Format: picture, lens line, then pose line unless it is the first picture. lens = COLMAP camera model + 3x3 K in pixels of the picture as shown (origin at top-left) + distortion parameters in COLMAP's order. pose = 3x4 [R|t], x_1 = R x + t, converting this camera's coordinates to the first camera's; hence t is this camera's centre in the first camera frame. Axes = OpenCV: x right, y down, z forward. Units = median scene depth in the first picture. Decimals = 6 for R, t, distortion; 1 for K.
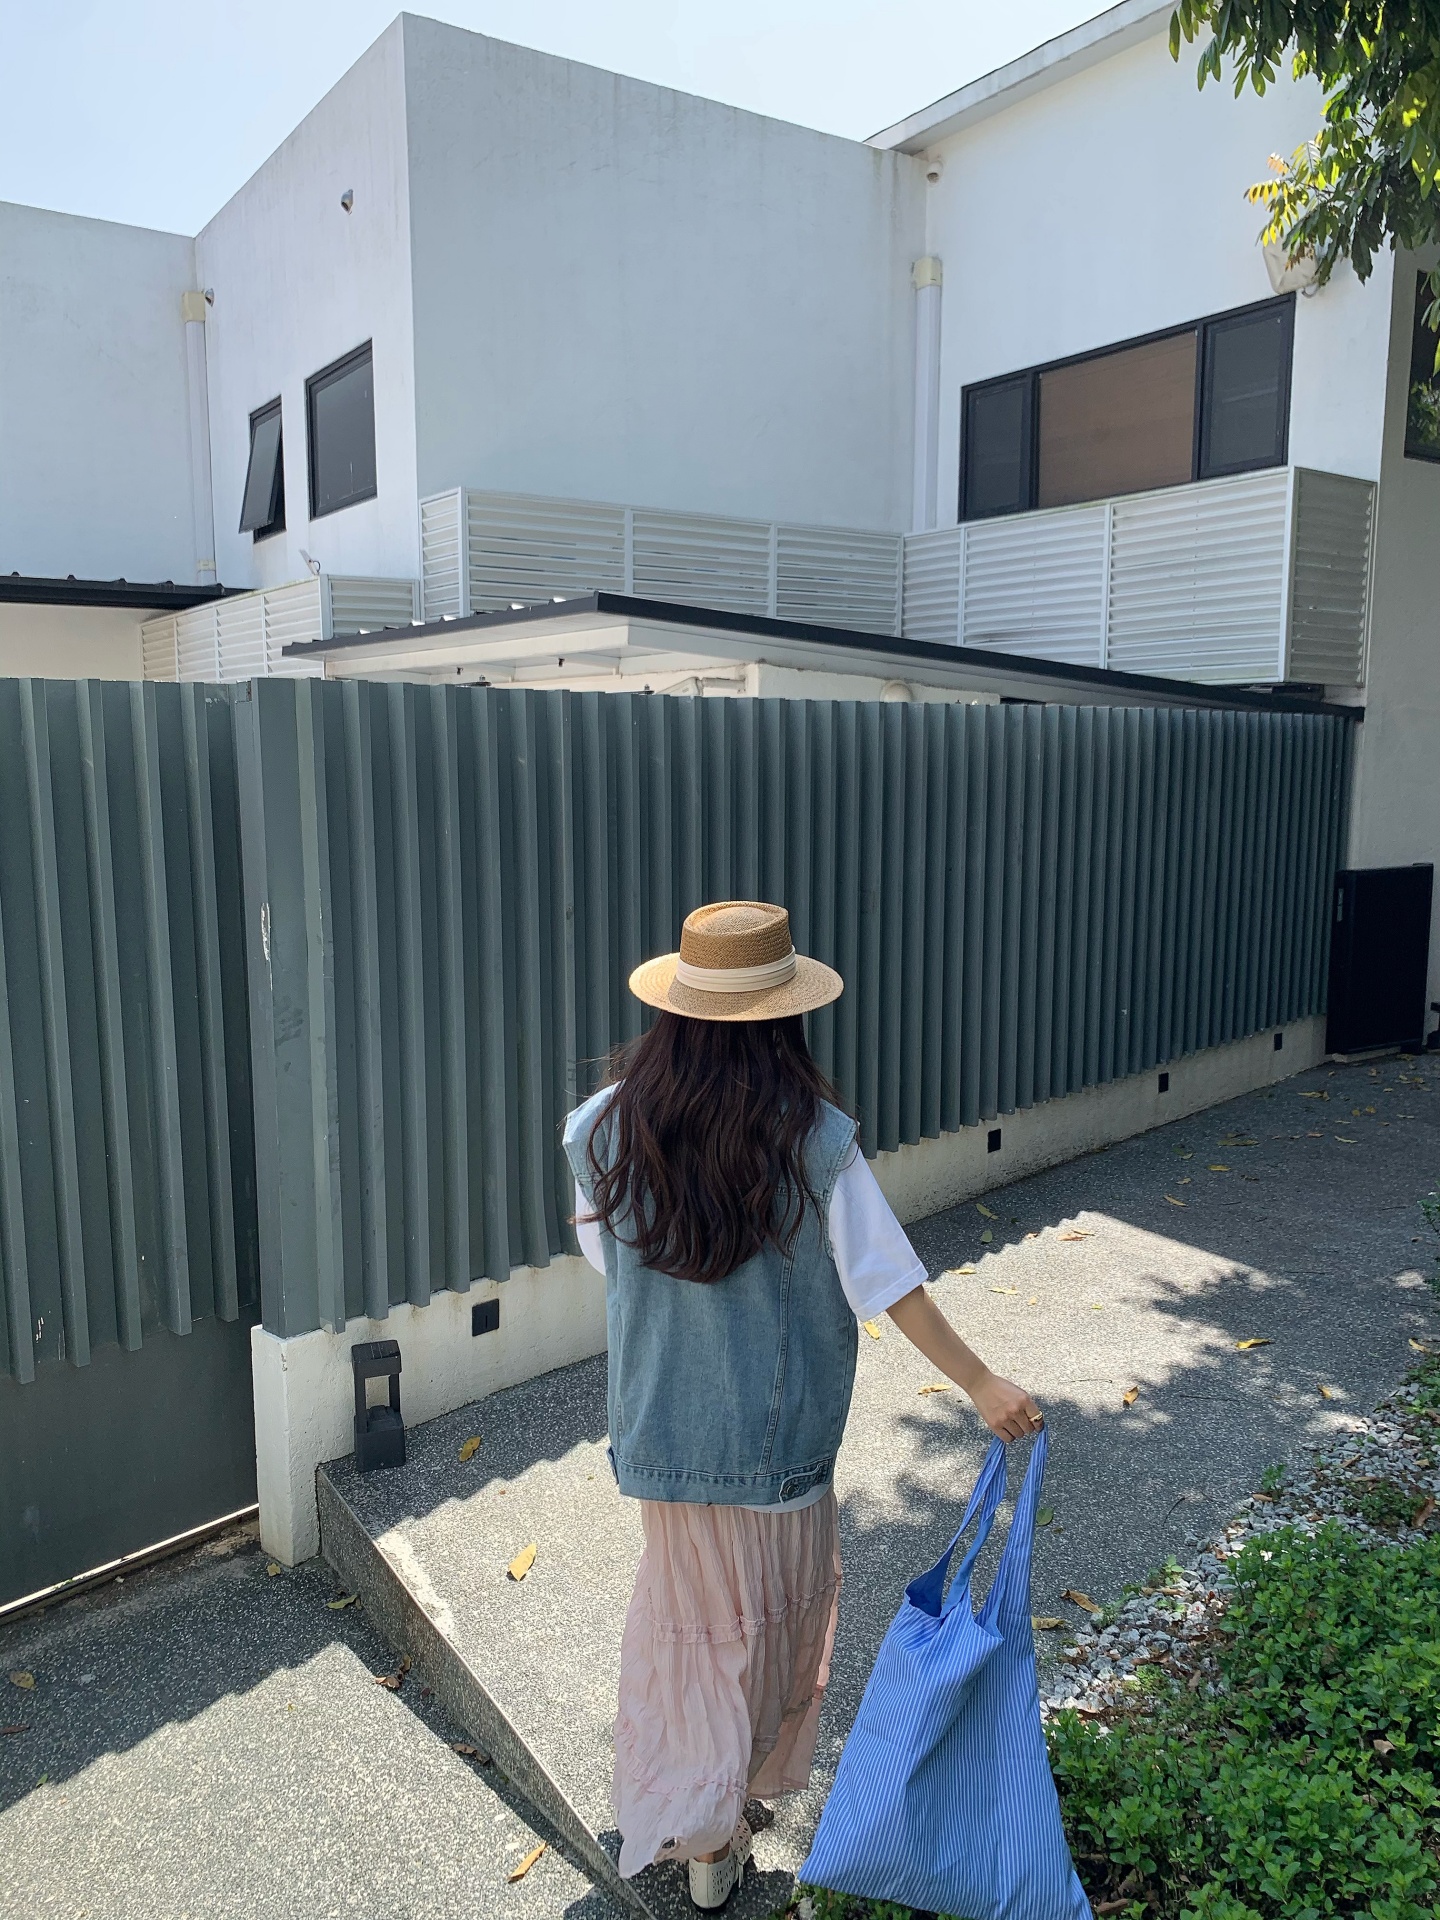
lens RADIAL K [[1498.6, 0, 720.0], [0, 1498.6, 960.0], [0, 0, 1]] dist [0.023058, -0.020623]
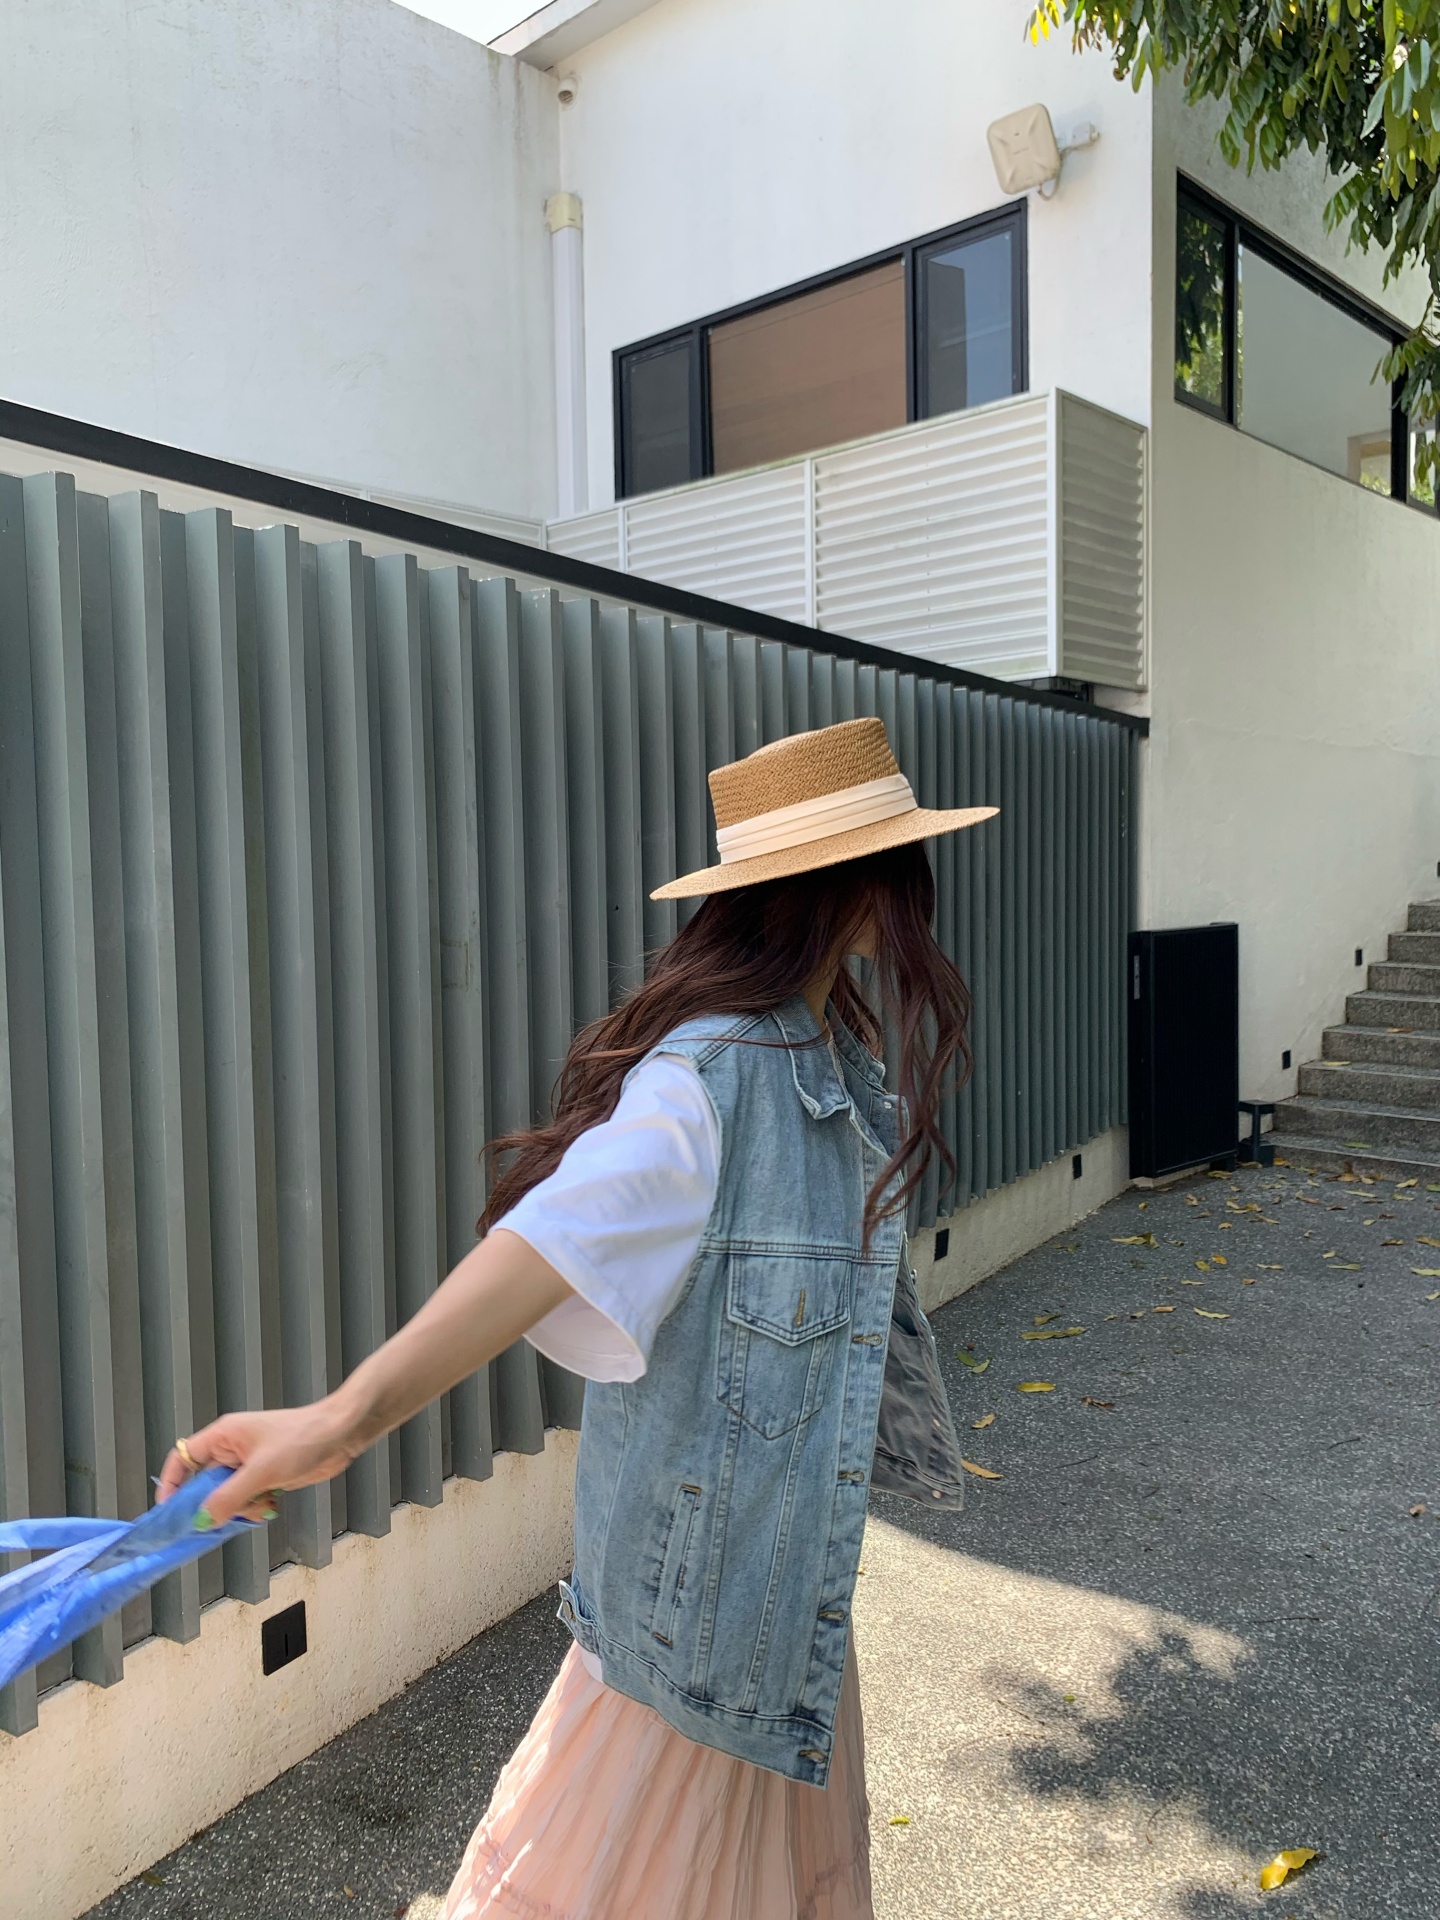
lens RADIAL K [[1498.6, 0, 720.0], [0, 1498.6, 960.0], [0, 0, 1]] dist [0.023058, -0.020623]
pose [[0.977478, -0.030073, 0.208882, 0.051523], [0.045365, 0.996598, -0.068803, -0.003293], [-0.206102, 0.076730, 0.975517, 0.302037]]
